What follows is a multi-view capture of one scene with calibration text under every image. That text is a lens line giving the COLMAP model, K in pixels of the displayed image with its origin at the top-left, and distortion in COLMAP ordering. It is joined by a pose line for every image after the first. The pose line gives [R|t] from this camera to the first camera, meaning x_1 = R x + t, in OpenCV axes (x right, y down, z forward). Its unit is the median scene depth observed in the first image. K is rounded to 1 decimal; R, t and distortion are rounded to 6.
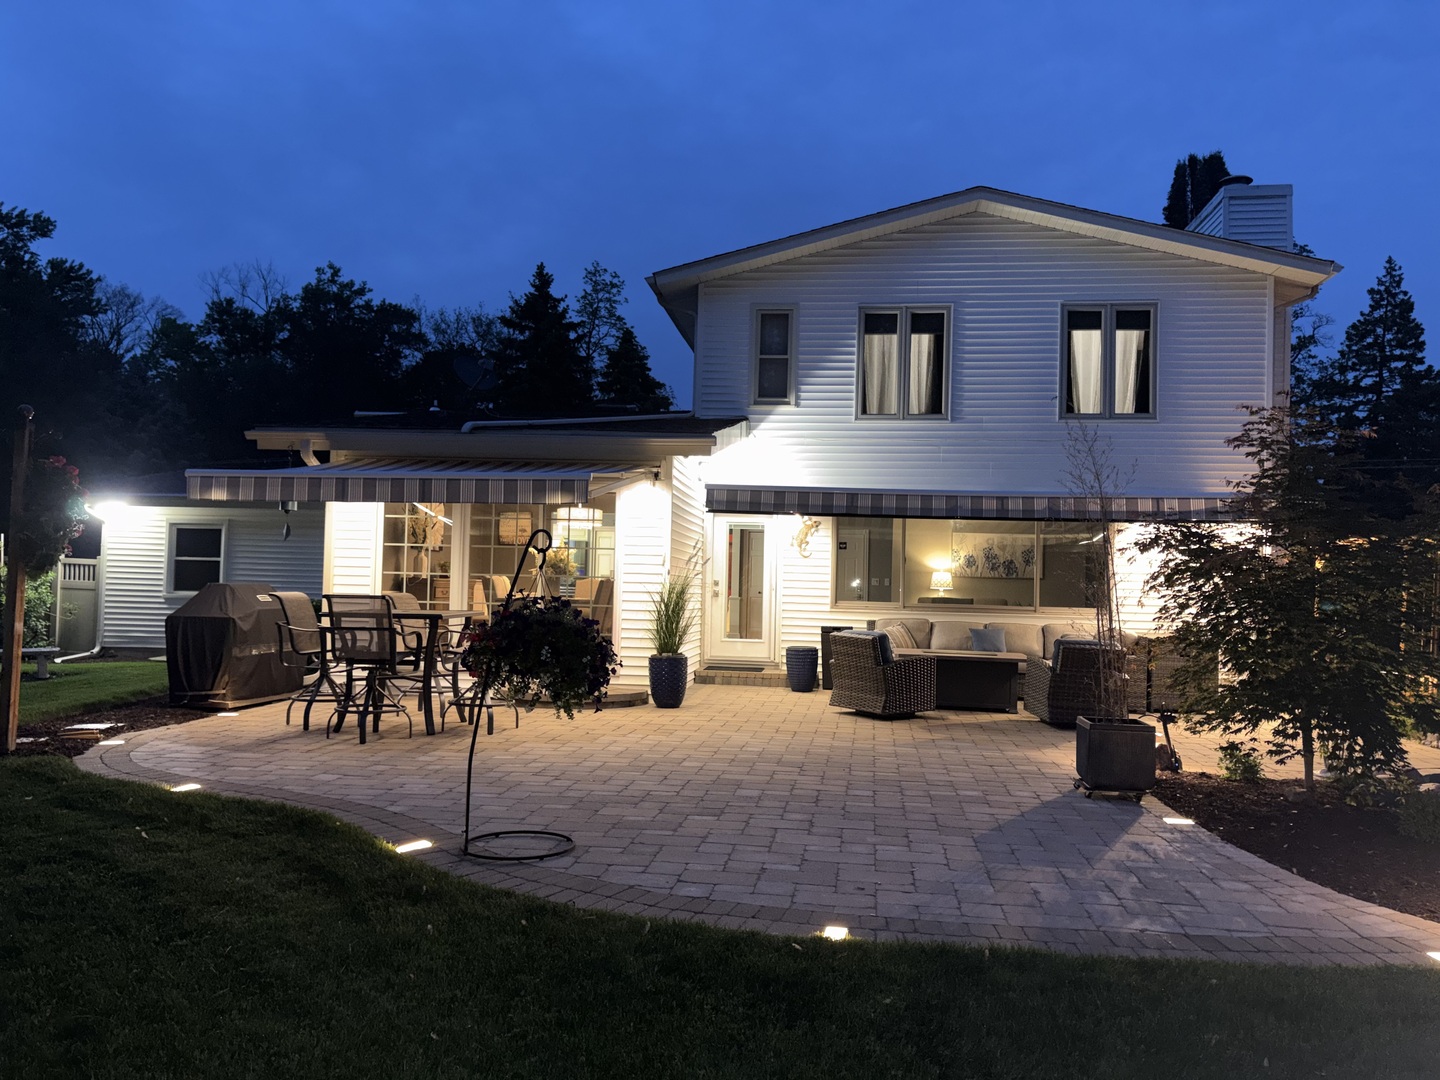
lens RADIAL K [[1074.0, 0, 720.0], [0, 1074.0, 540.0], [0, 0, 1]] dist [0.059575, -0.057674]
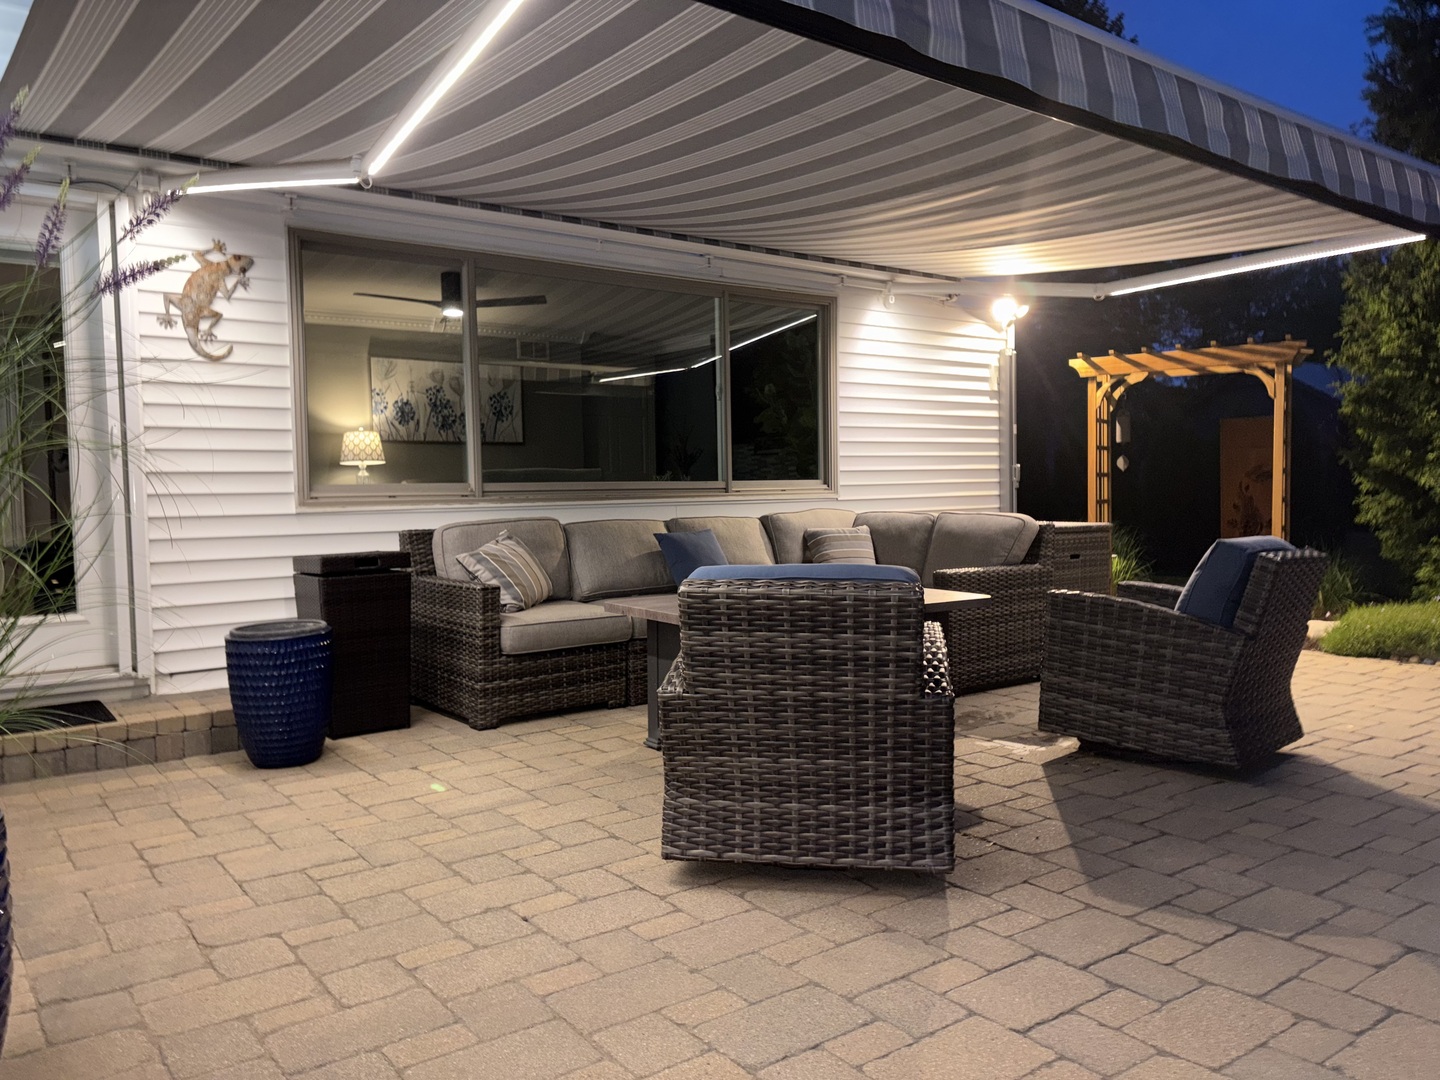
lens RADIAL K [[1074.0, 0, 720.0], [0, 1074.0, 540.0], [0, 0, 1]] dist [0.059575, -0.057674]
pose [[0.696253, -0.073866, 0.713985, -0.058310], [0.007255, 0.995364, 0.095902, 0.040909], [-0.717759, -0.061593, 0.693562, 0.641165]]
